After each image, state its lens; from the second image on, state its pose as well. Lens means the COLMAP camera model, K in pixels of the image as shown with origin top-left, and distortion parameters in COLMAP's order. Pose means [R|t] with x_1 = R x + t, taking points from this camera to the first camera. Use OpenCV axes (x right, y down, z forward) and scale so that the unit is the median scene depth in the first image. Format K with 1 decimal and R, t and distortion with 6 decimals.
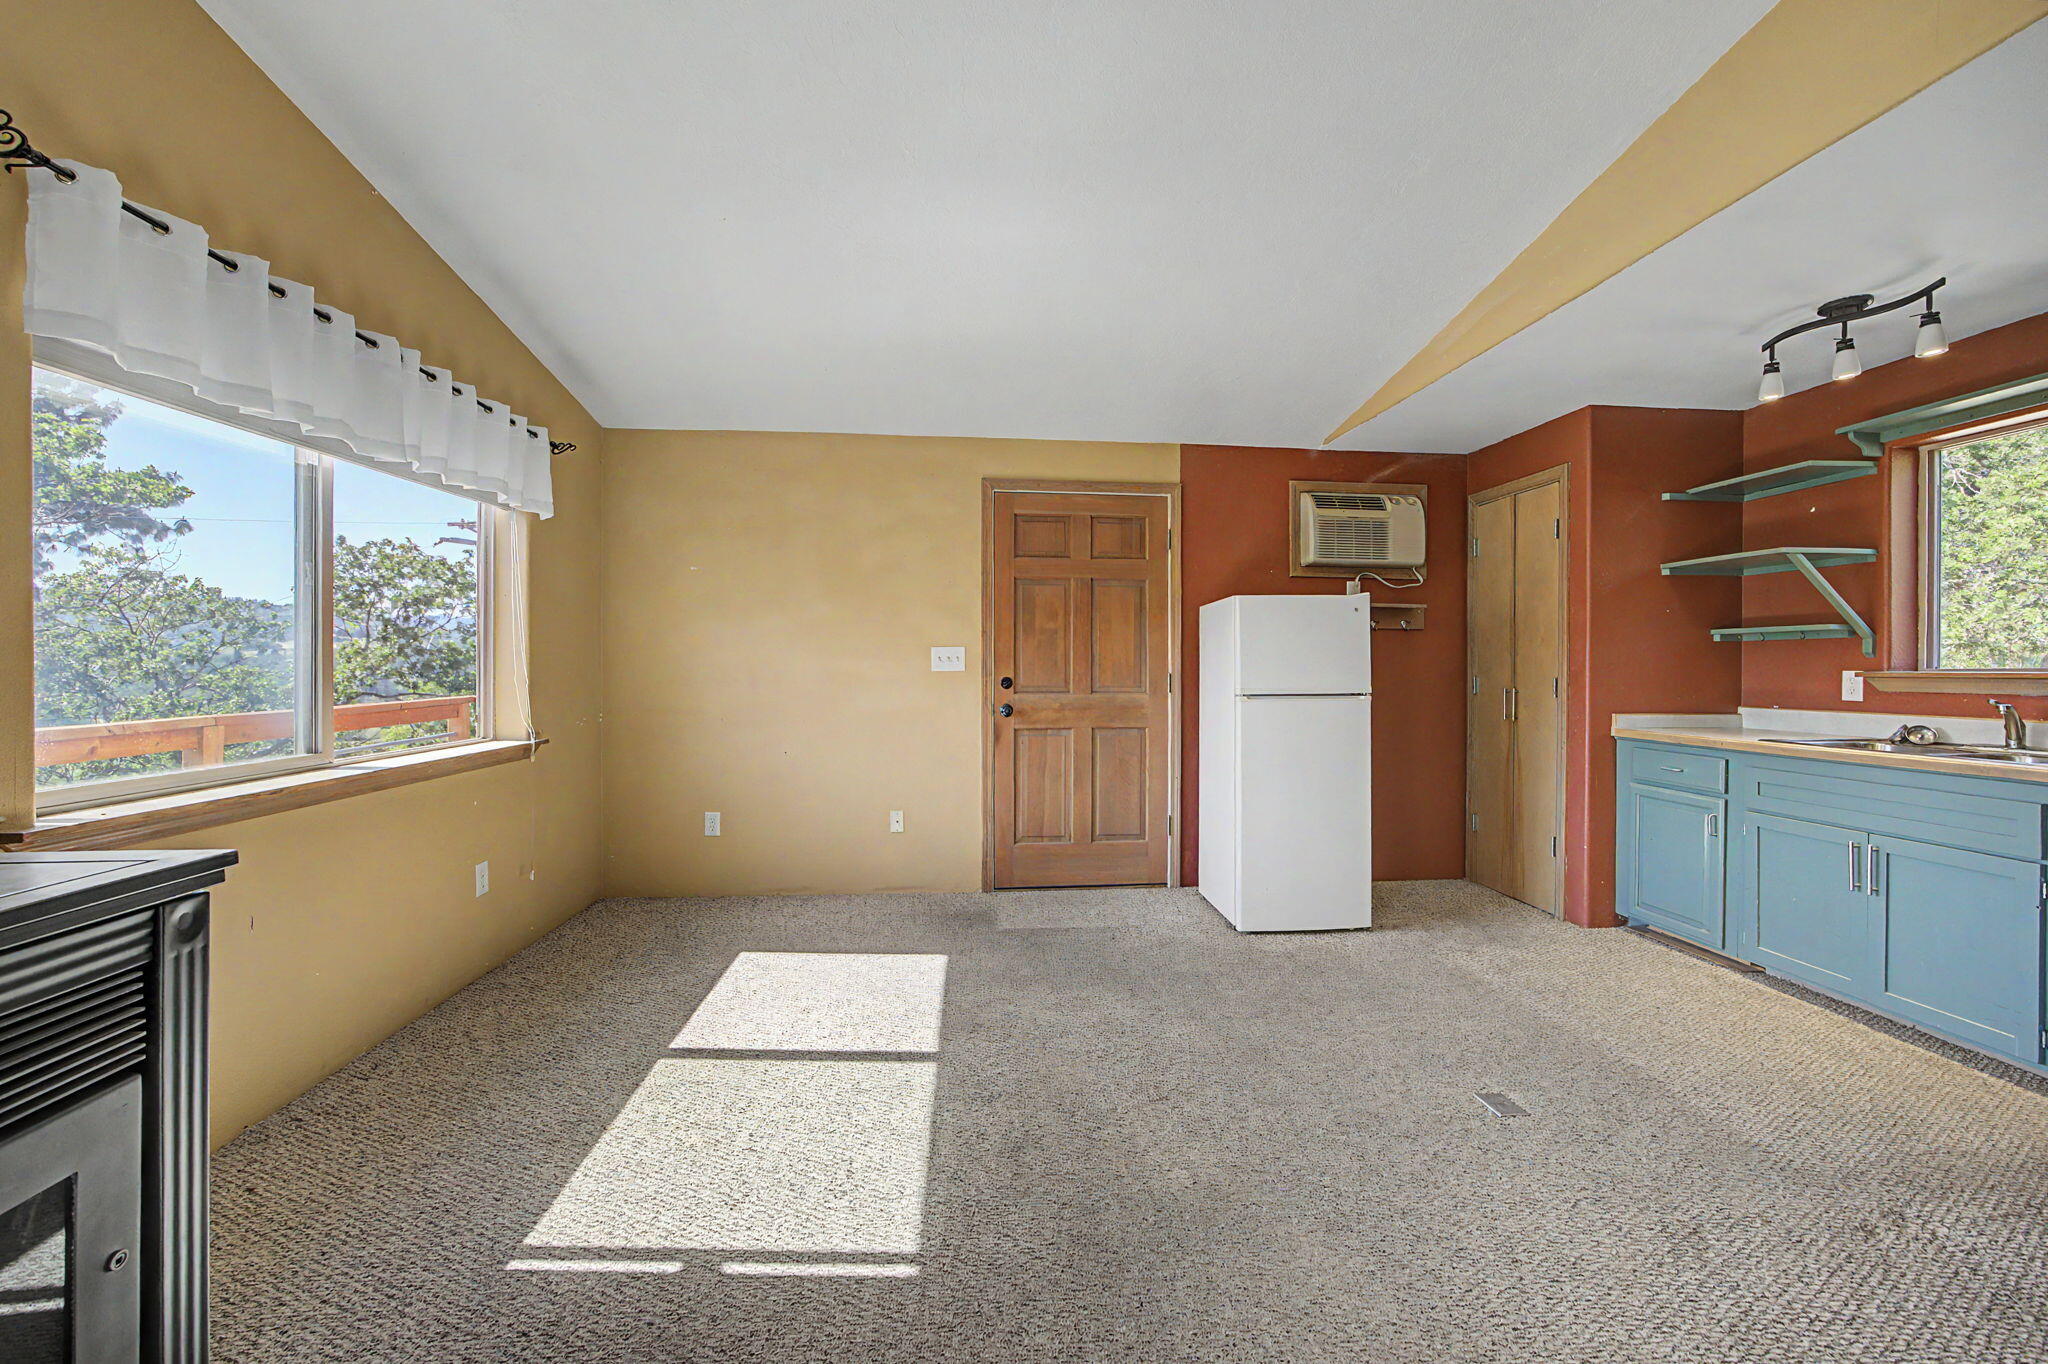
lens RADIAL K [[834.7, 0, 1025.3], [0, 834.7, 672.9], [0, 0, 1]] dist [-0.000108, 0.001289]
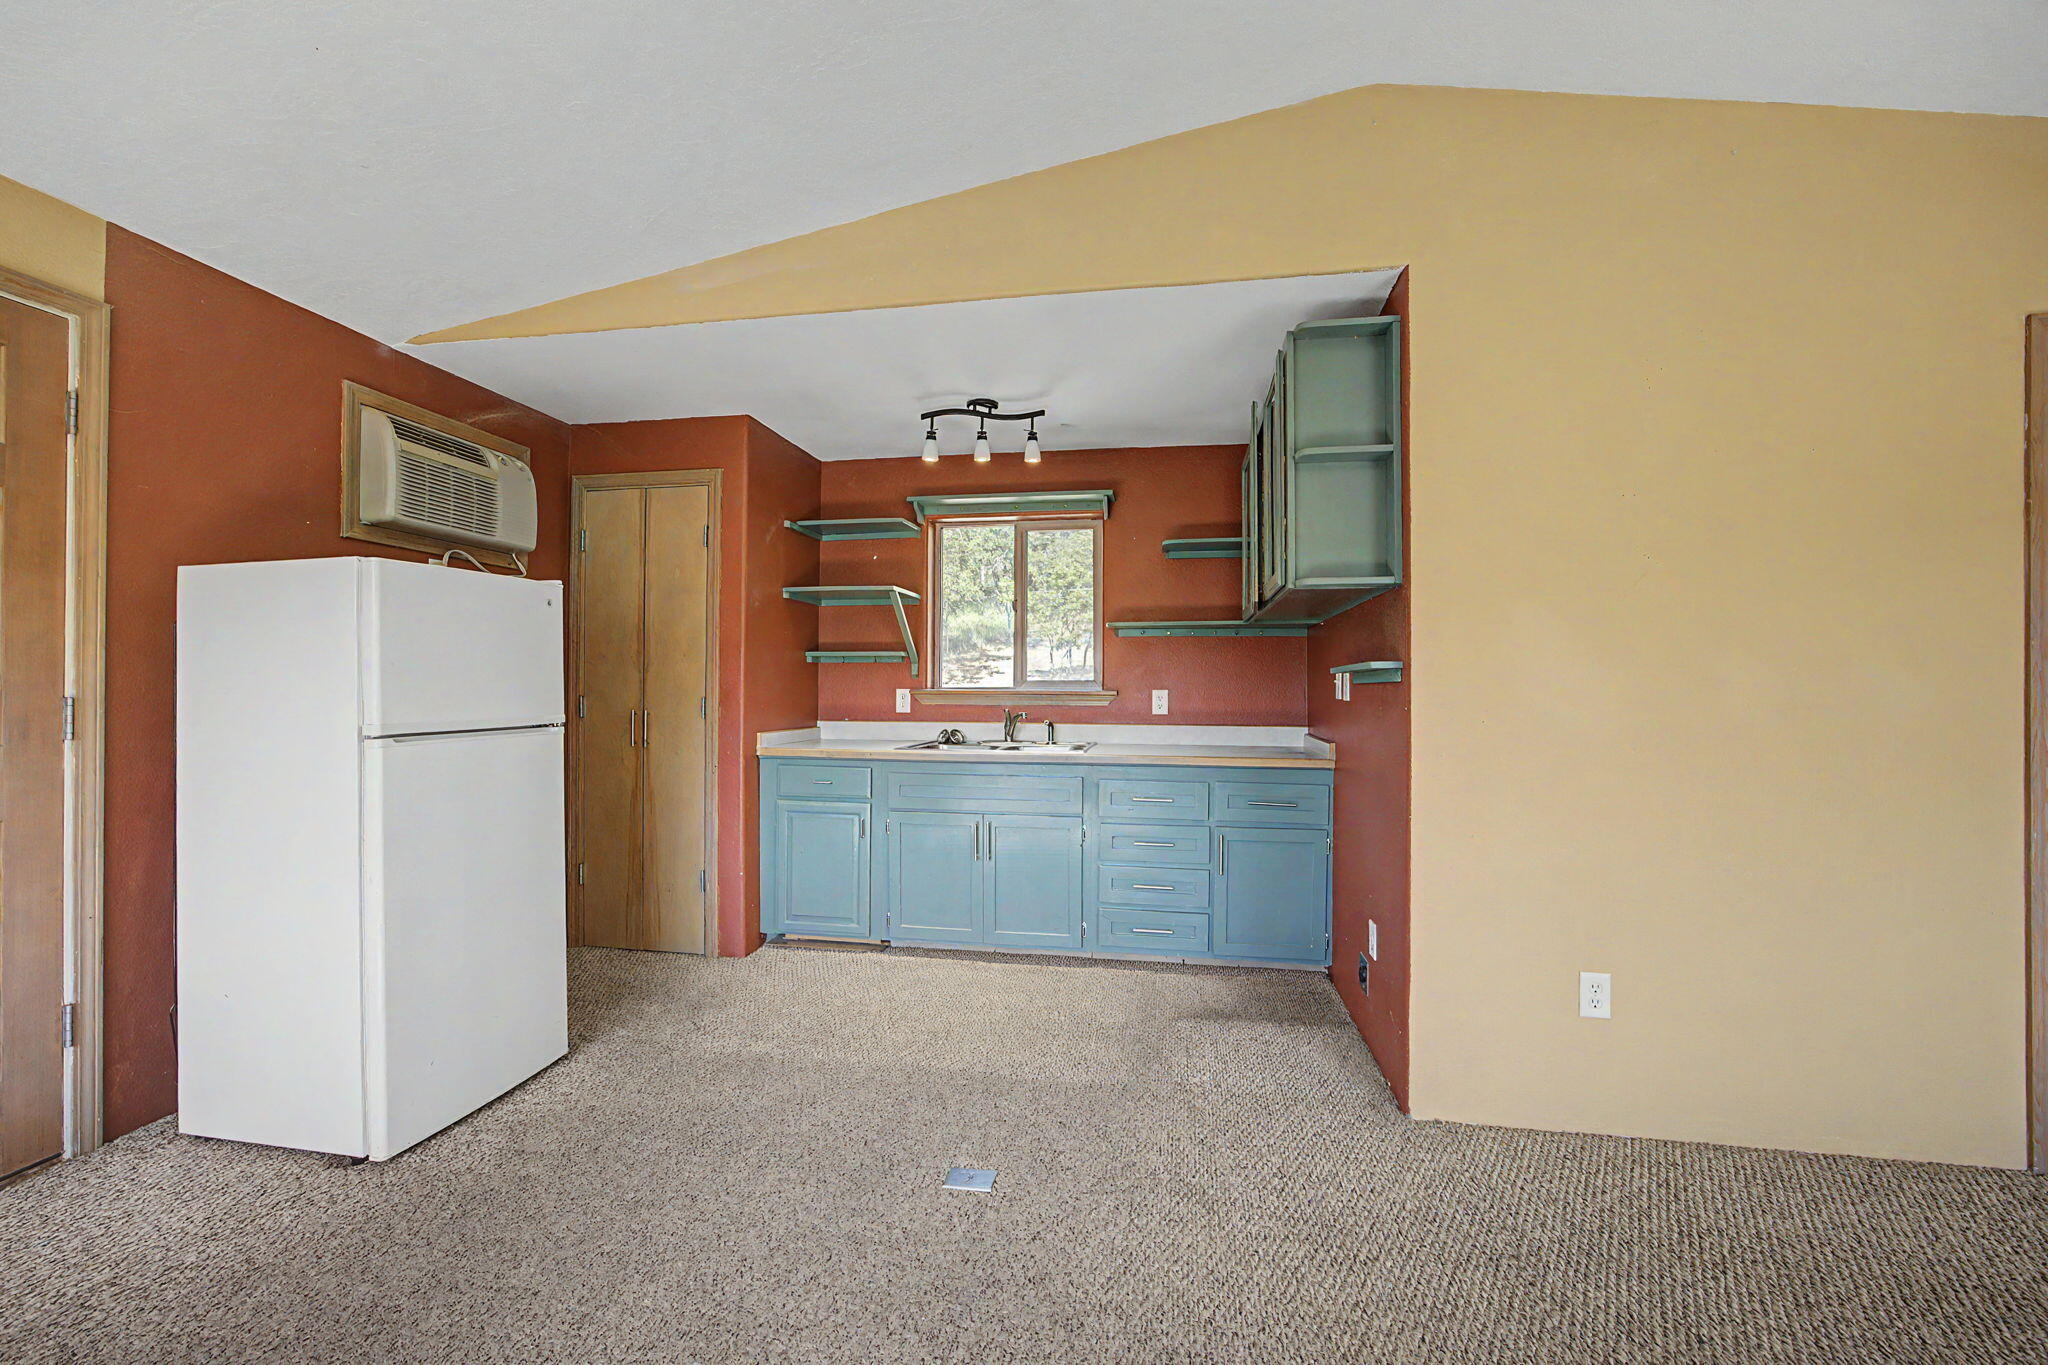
lens RADIAL K [[834.7, 0, 1023.7], [0, 834.7, 684.0], [0, 0, 1]] dist [-0.000108, 0.001289]
pose [[0.259062, 0.000844, 0.965860, -0.173057], [0.003421, 0.999993, -0.001791, -0.006138], [-0.965855, 0.003768, 0.259057, 0.440513]]
